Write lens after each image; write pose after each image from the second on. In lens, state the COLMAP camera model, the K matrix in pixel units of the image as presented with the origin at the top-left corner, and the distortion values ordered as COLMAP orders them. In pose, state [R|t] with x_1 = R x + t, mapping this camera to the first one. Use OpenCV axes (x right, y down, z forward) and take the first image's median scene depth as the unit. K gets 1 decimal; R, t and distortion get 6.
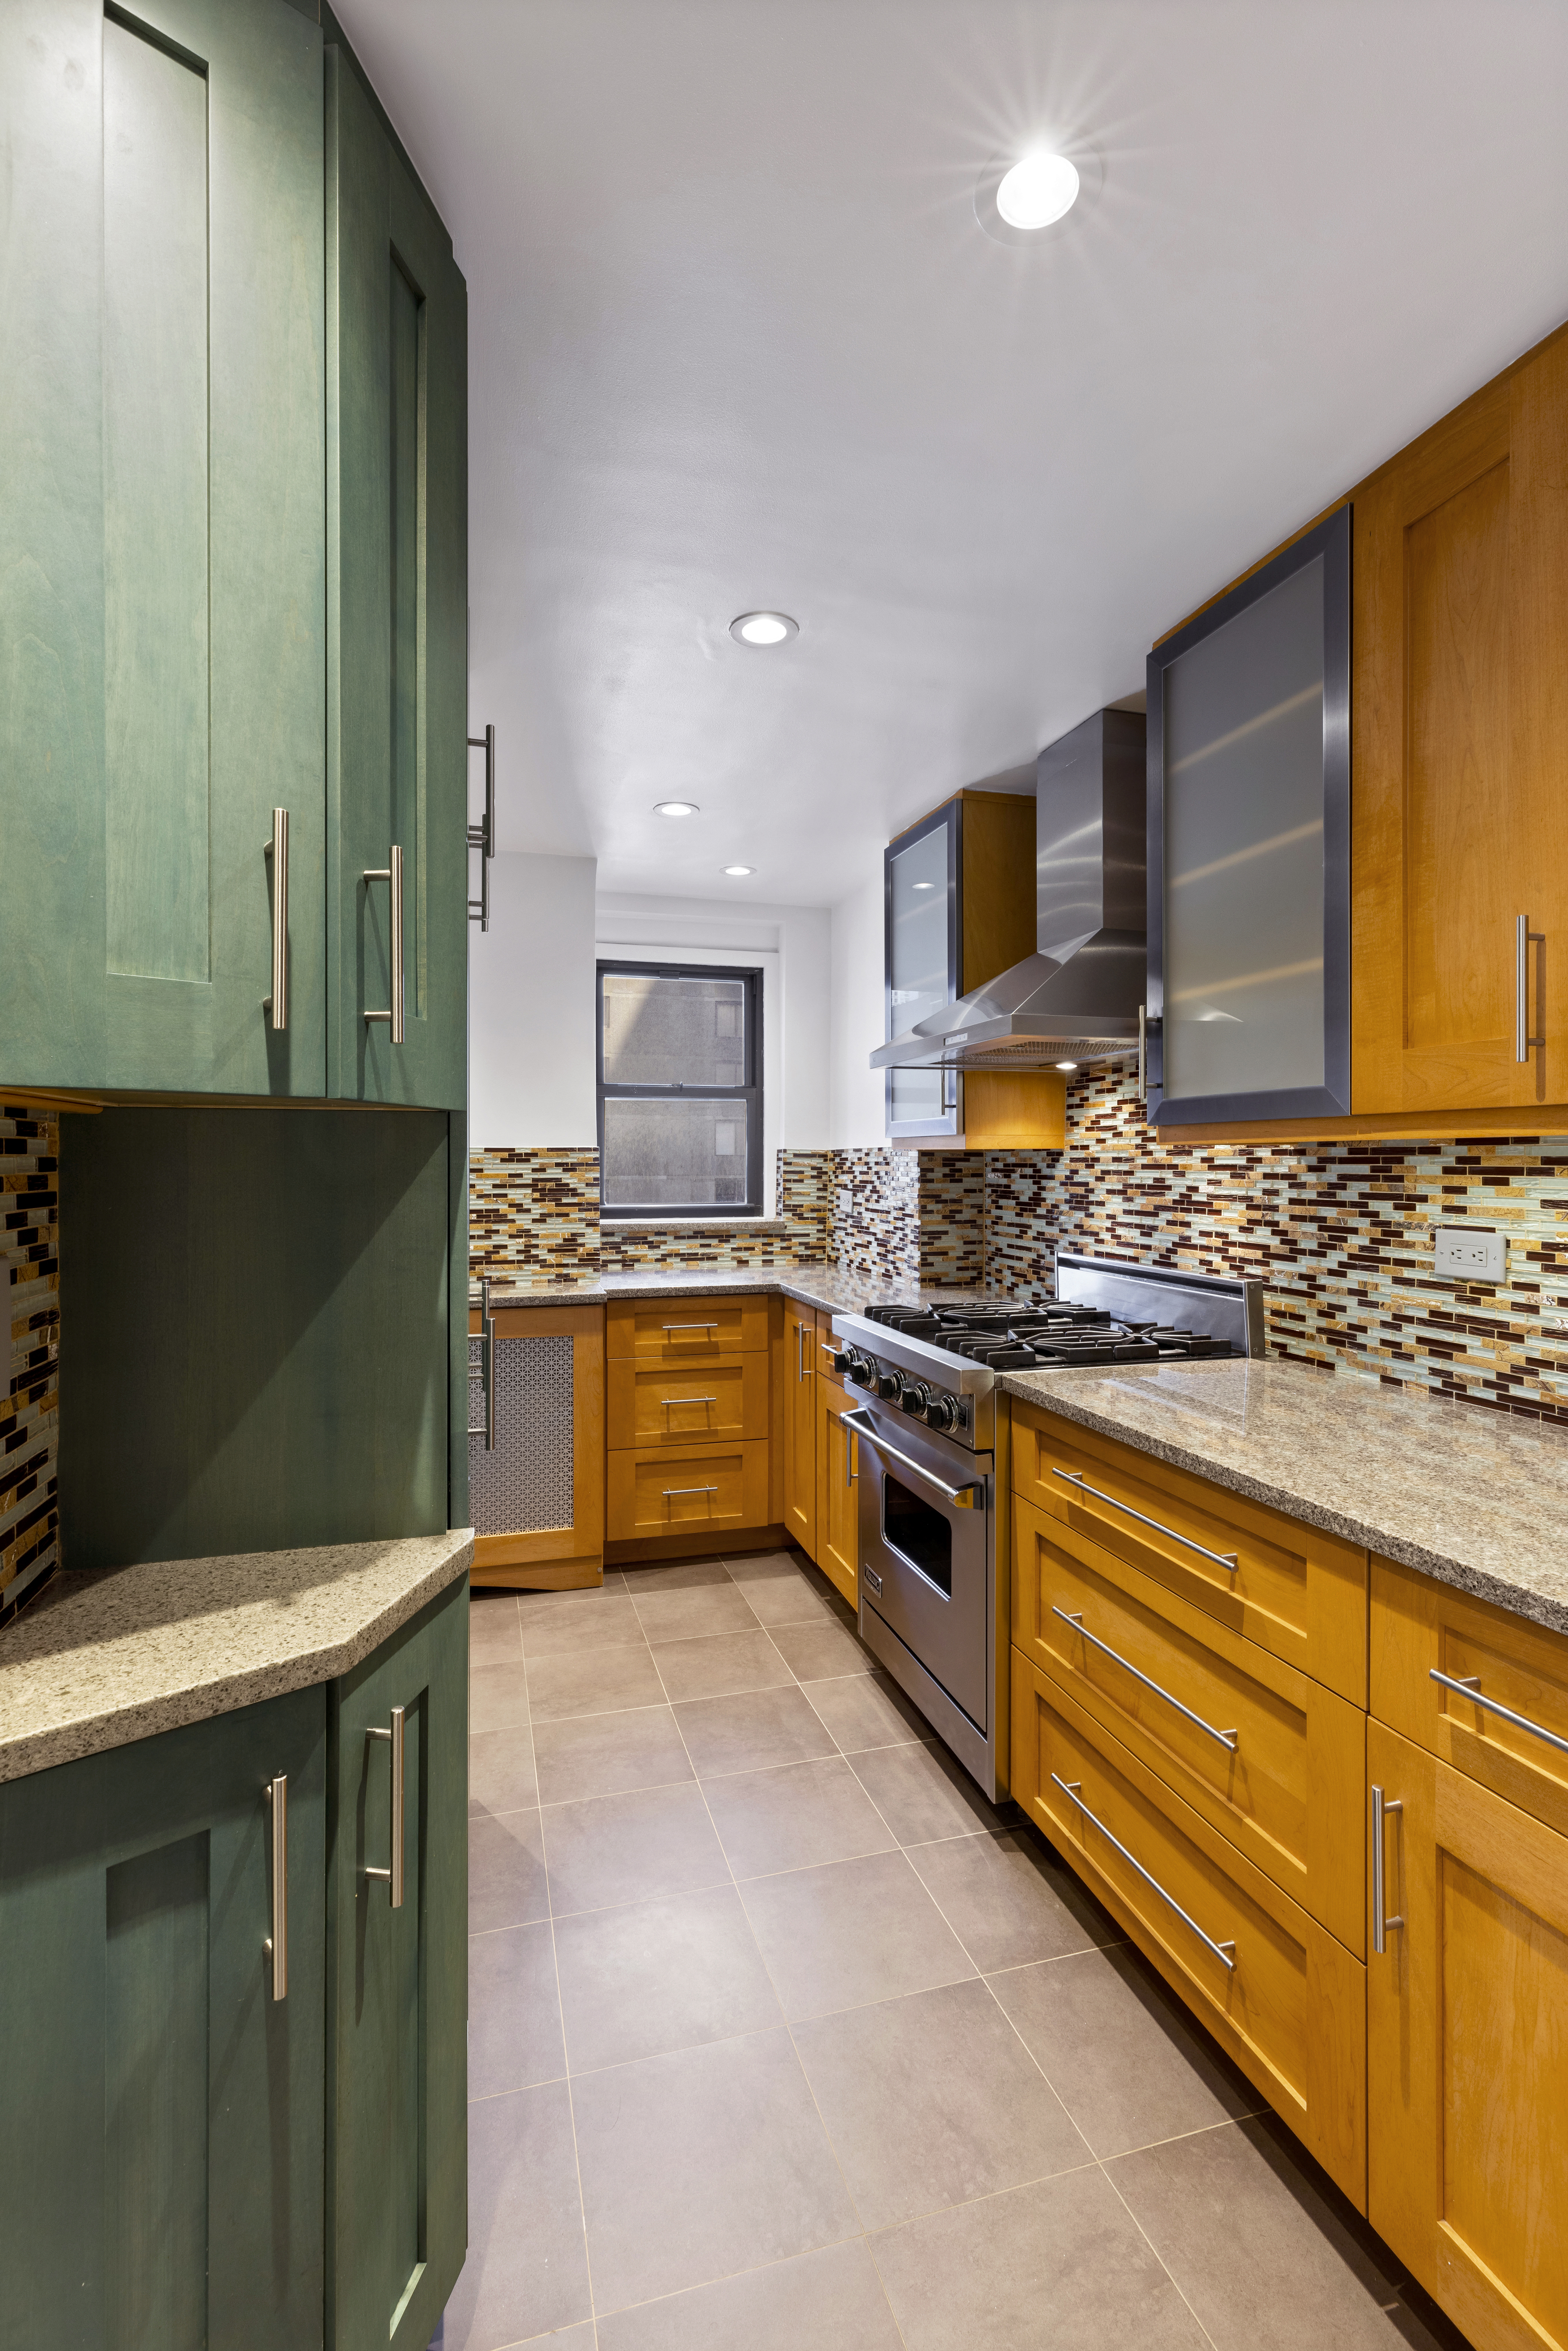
lens RADIAL K [[1045.9, 0, 784.1], [0, 1045.9, 1160.3], [0, 0, 1]] dist [0.004045, 0.000528]
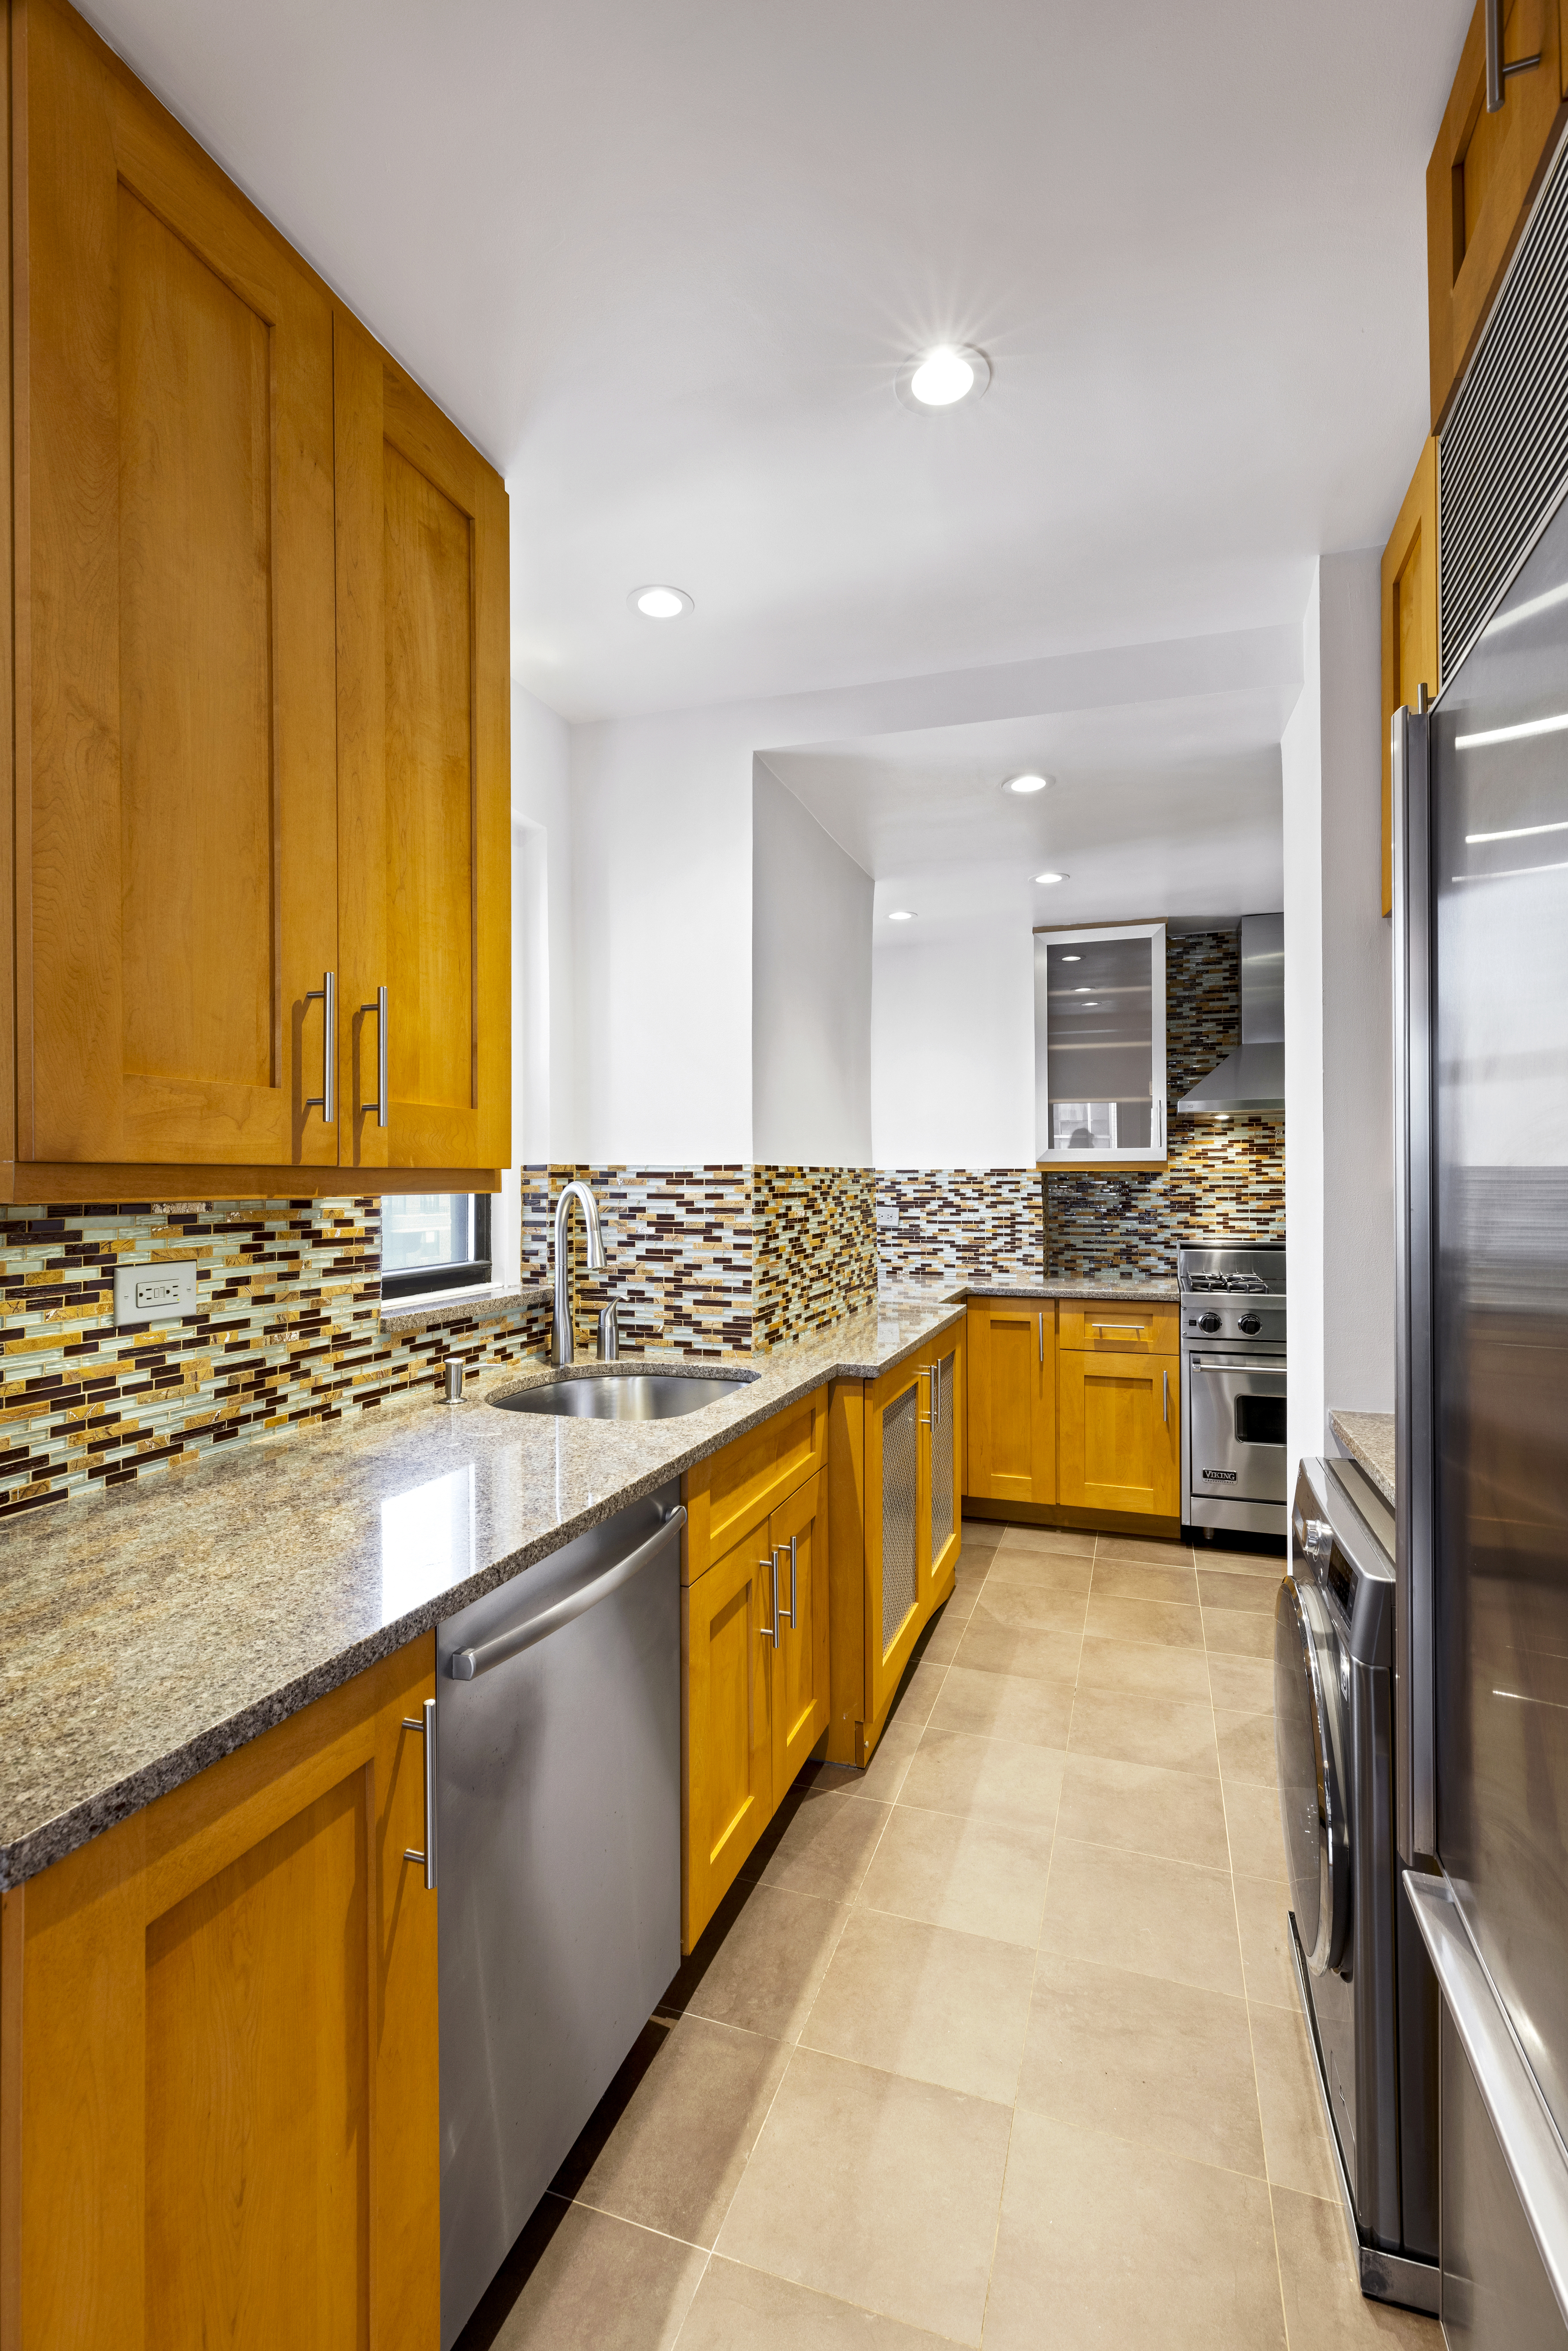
lens RADIAL K [[1045.9, 0, 787.1], [0, 1045.9, 1178.5], [0, 0, 1]] dist [0.004045, 0.000528]
pose [[0.581437, -0.002084, 0.813588, -1.275455], [0.004846, 0.999988, -0.000902, -0.001677], [-0.813577, 0.004467, 0.581441, 0.591068]]
